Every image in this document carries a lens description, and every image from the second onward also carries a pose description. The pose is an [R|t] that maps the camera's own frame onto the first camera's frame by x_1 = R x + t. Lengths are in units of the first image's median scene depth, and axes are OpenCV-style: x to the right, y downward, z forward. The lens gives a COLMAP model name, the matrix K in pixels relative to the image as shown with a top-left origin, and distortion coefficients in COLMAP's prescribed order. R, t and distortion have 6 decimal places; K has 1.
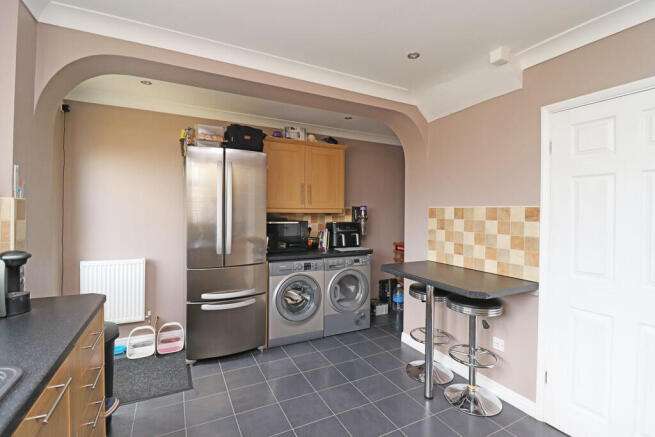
lens RADIAL K [[303.4, 0, 326.2], [0, 303.4, 213.2], [0, 0, 1]] dist [-0.004875, -0.000130]
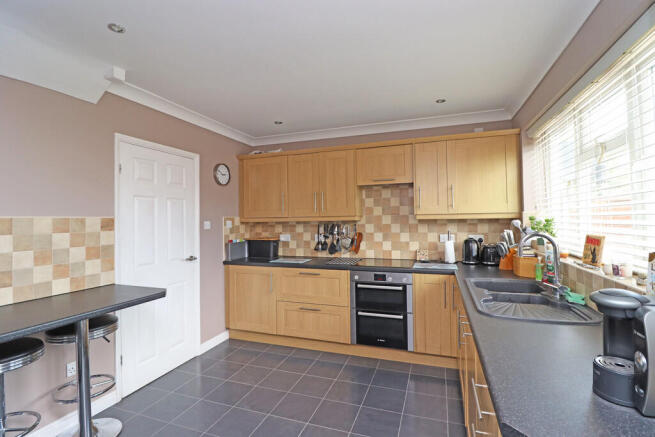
lens RADIAL K [[303.4, 0, 331.3], [0, 303.4, 217.4], [0, 0, 1]] dist [-0.004875, -0.000130]
pose [[-0.692704, 0.007613, 0.721182, -0.653641], [0.015533, 0.999870, 0.004364, -0.013773], [-0.721055, 0.014225, -0.692732, 1.109396]]
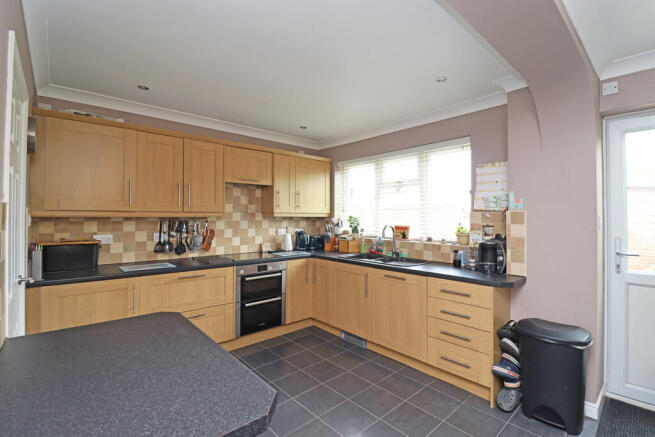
lens RADIAL K [[303.4, 0, 331.6], [0, 303.4, 216.4], [0, 0, 1]] dist [-0.004875, -0.000130]
pose [[-0.964586, -0.011472, -0.263519, -0.268704], [-0.014011, 0.999872, 0.007759, -0.012695], [0.263396, 0.011176, -0.964623, 1.305372]]
